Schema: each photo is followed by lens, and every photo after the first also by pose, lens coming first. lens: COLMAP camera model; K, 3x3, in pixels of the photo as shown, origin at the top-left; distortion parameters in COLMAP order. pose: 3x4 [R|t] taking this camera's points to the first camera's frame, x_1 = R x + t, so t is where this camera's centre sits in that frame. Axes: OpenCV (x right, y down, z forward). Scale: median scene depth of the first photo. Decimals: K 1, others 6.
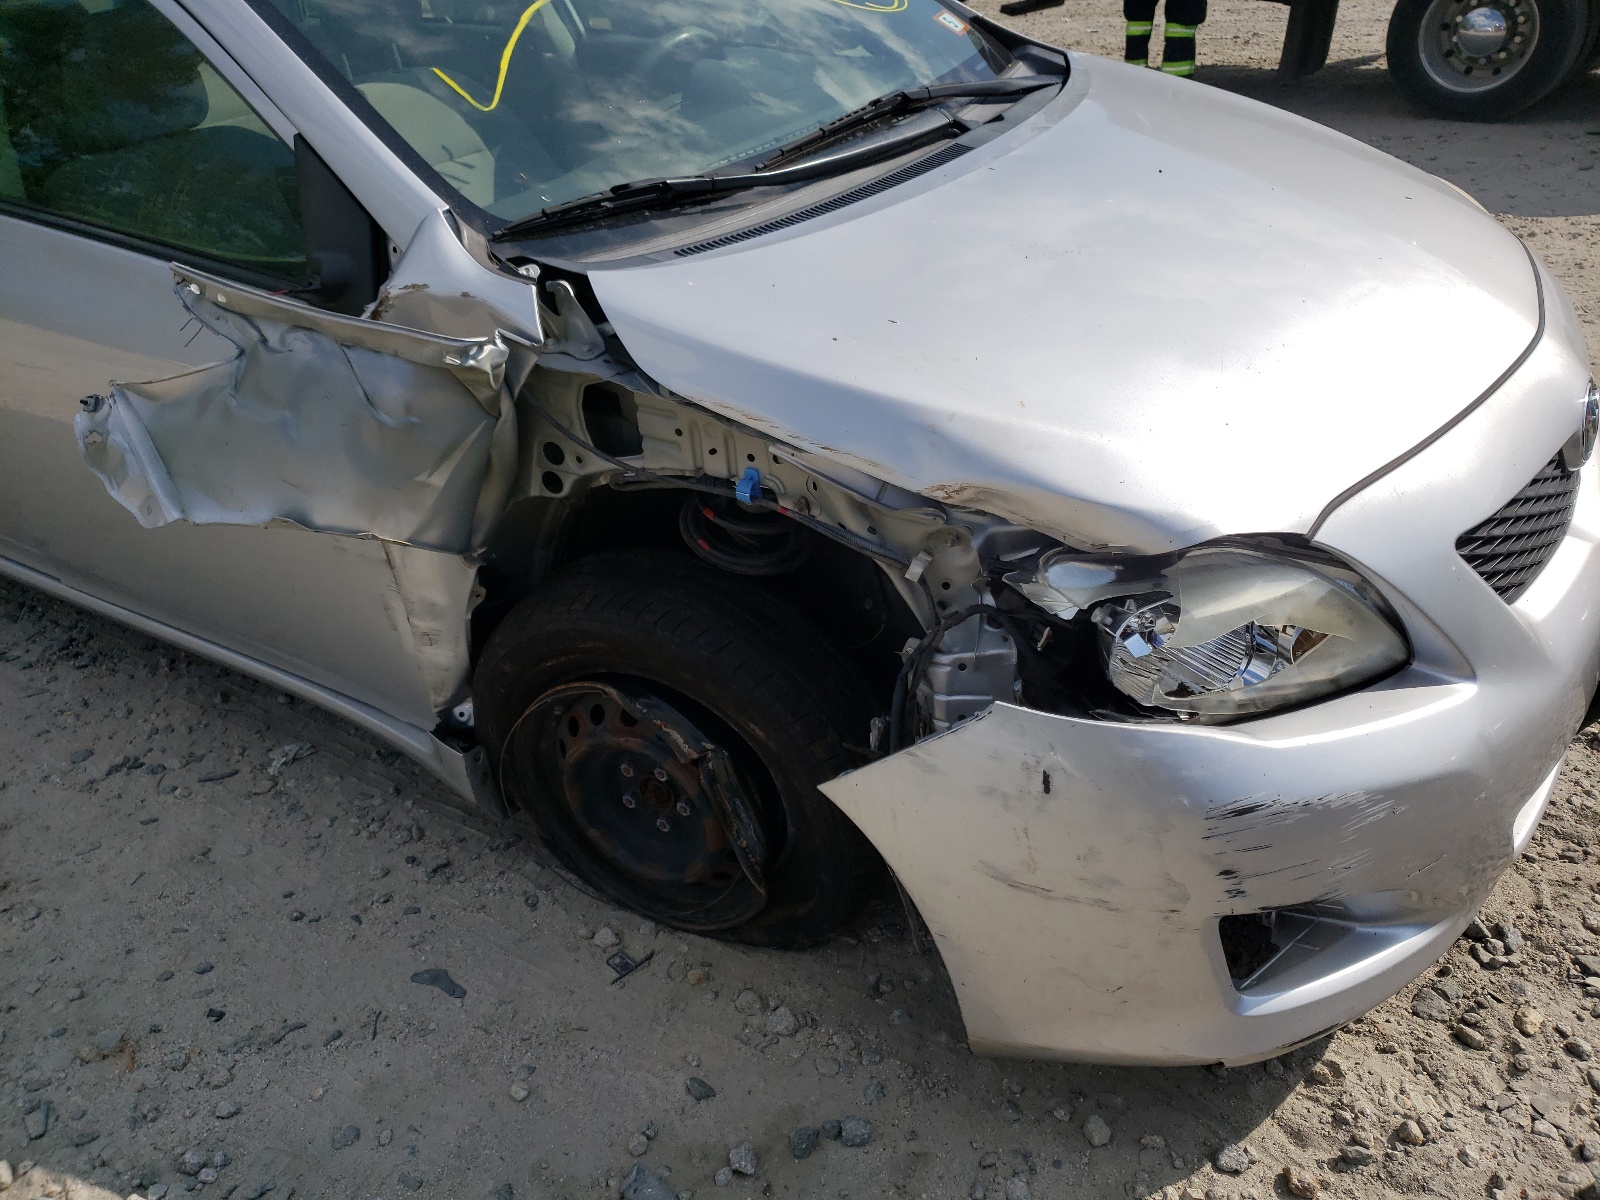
lens RADIAL K [[1311.8, 0, 799.7], [0, 1311.8, 526.9], [0, 0, 1]] dist [0.007965, 0.003065]
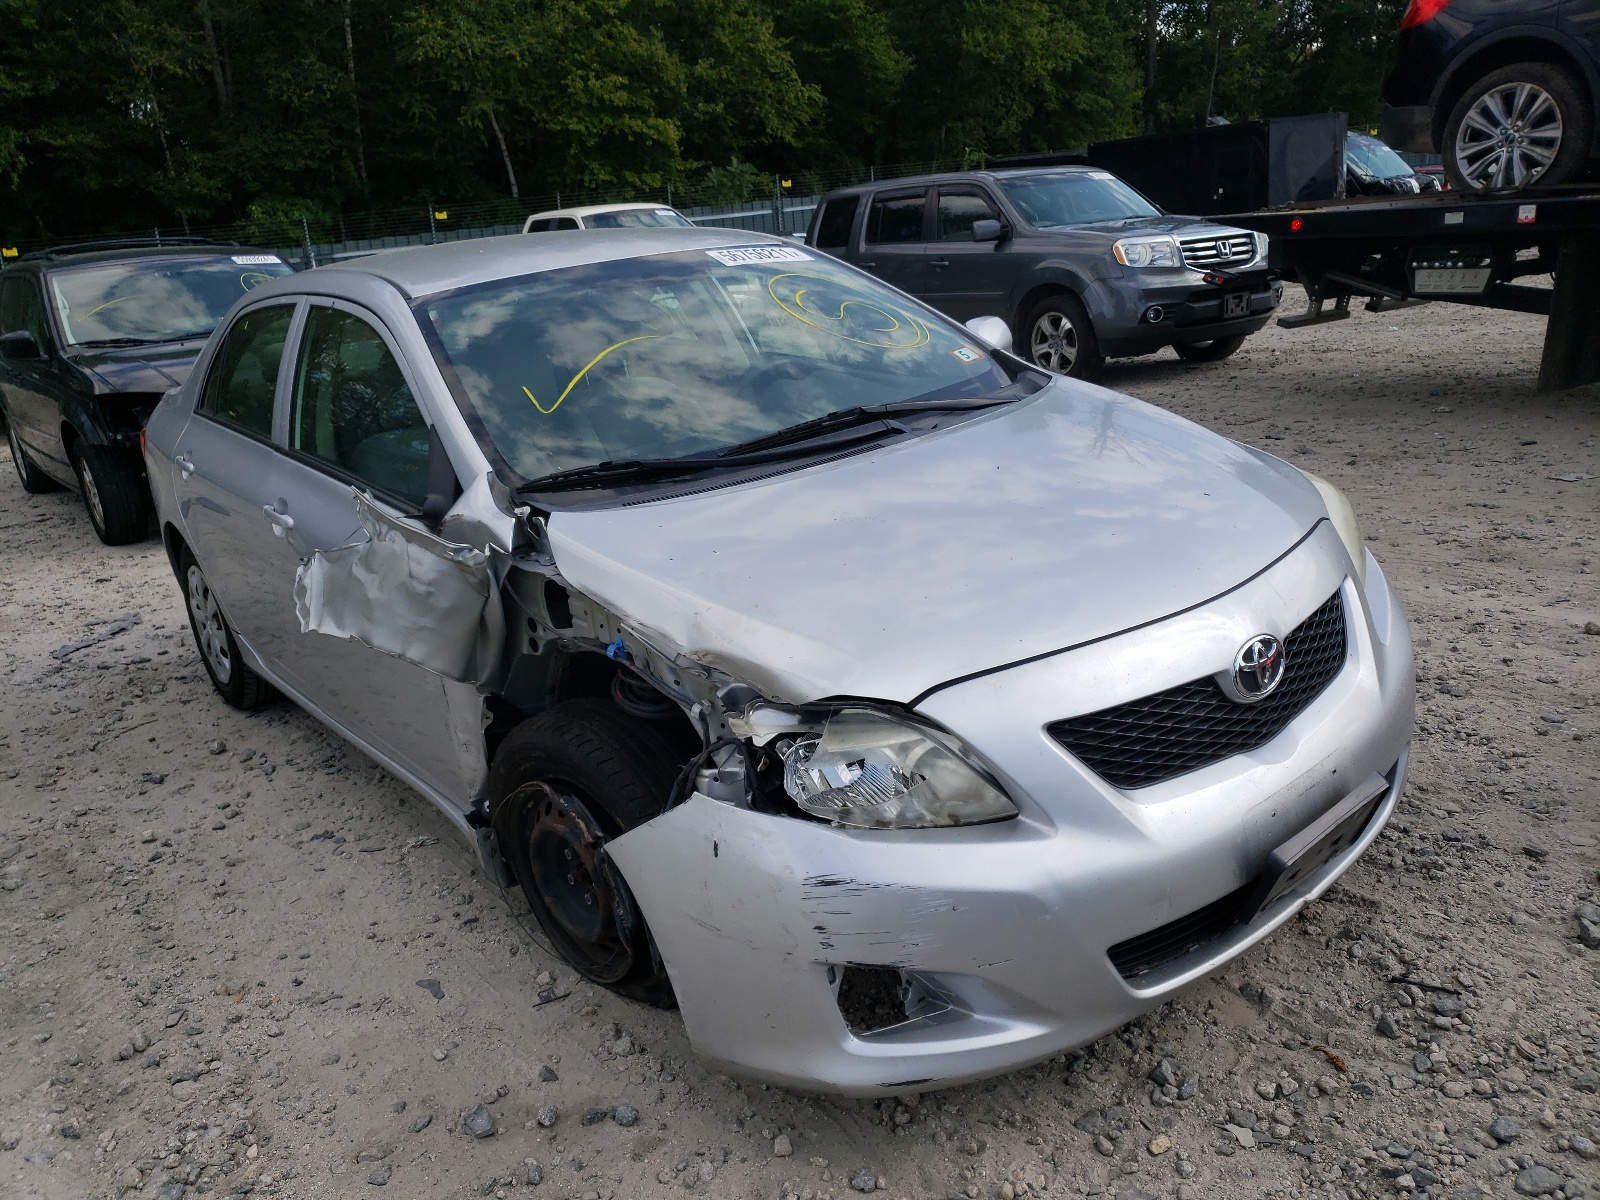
lens RADIAL K [[1311.8, 0, 799.7], [0, 1311.8, 526.9], [0, 0, 1]] dist [0.007965, 0.003065]
pose [[0.944817, 0.051996, -0.323446, 0.590967], [-0.119711, 0.973842, -0.193135, 0.090394], [0.304943, 0.221197, 0.926327, -0.352114]]
